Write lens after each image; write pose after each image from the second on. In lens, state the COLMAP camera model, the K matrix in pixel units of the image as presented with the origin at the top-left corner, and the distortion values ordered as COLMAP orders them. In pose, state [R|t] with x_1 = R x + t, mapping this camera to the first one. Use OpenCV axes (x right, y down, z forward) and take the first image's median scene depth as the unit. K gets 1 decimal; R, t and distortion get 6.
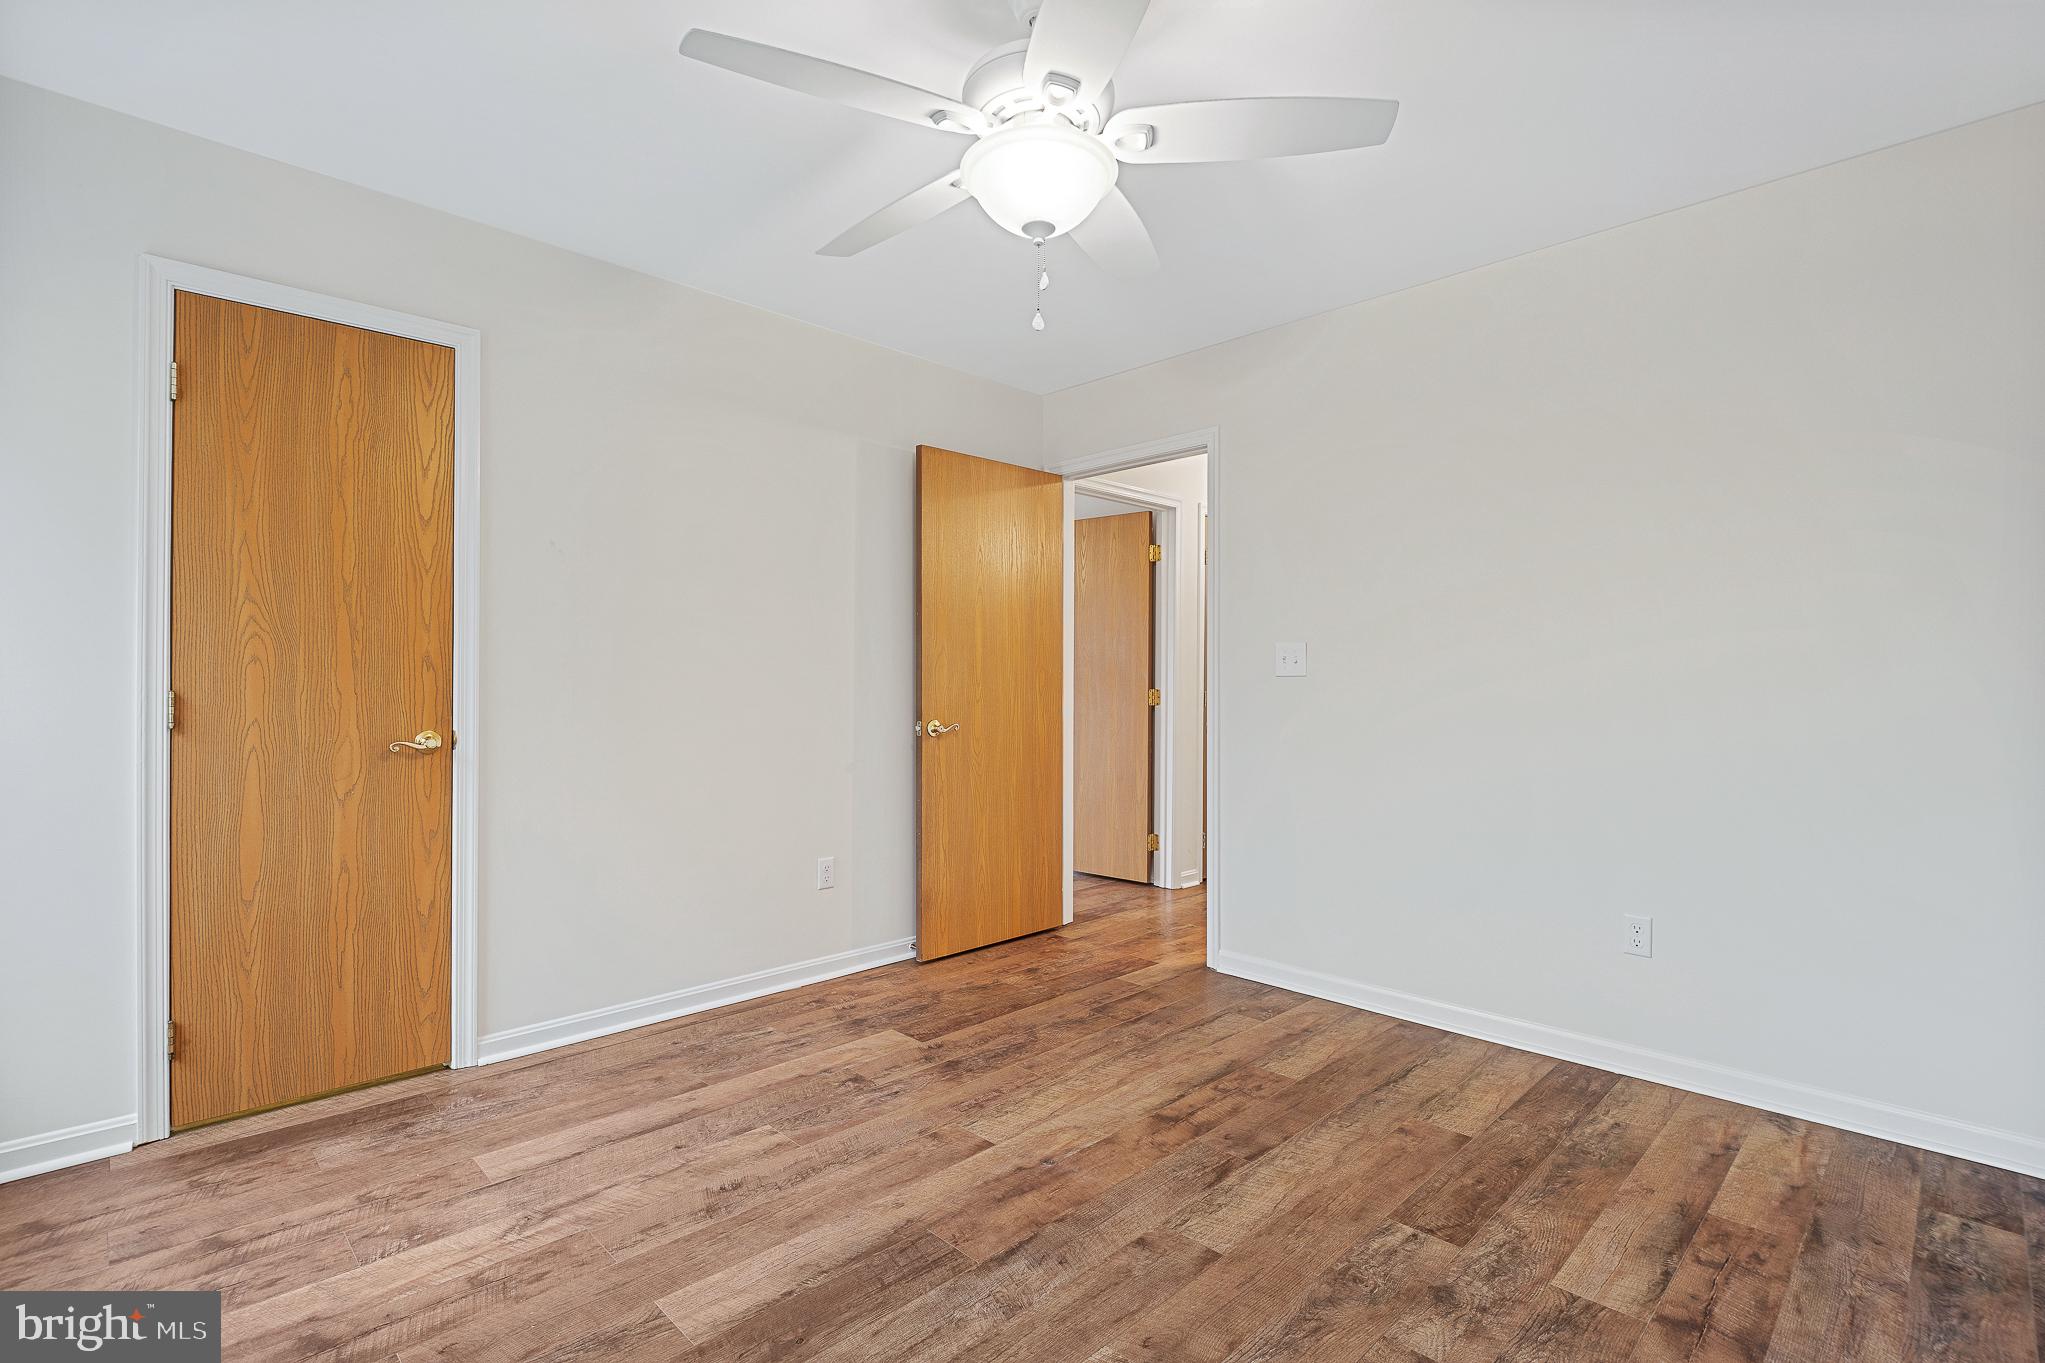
lens RADIAL K [[956.6, 0, 1024.2], [0, 956.6, 682.8], [0, 0, 1]] dist [0.001198, -0.006615]
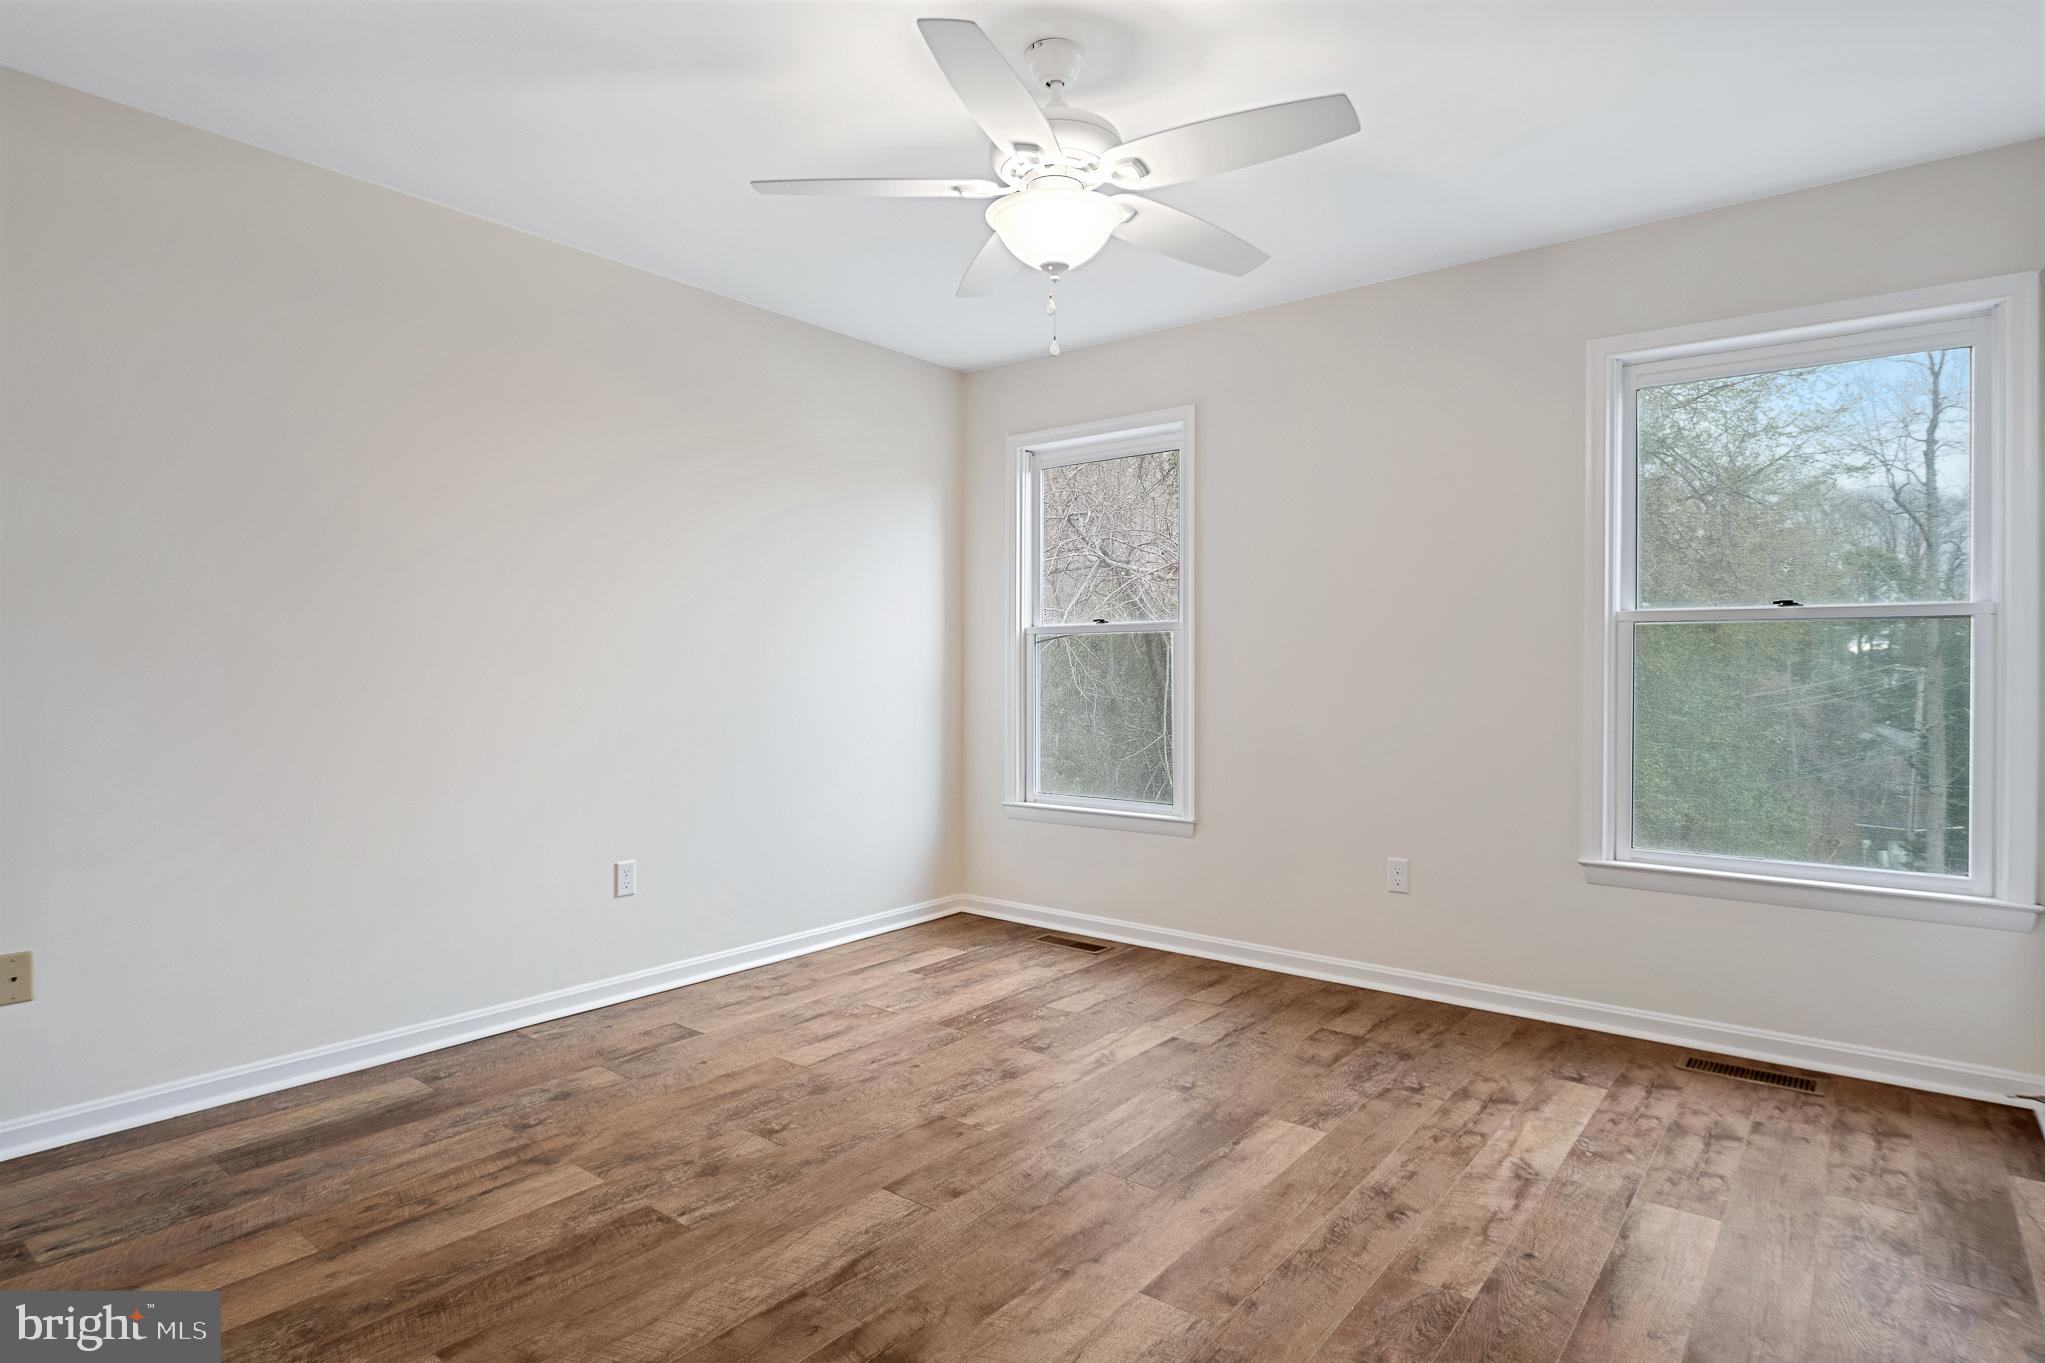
lens RADIAL K [[1120.9, 0, 1025.9], [0, 1120.9, 675.8], [0, 0, 1]] dist [0.005483, -0.011919]
pose [[-0.992206, -0.007297, -0.124391, 0.193320], [-0.008305, 0.999937, 0.007582, 0.002795], [0.124328, 0.008556, -0.992204, 2.113750]]
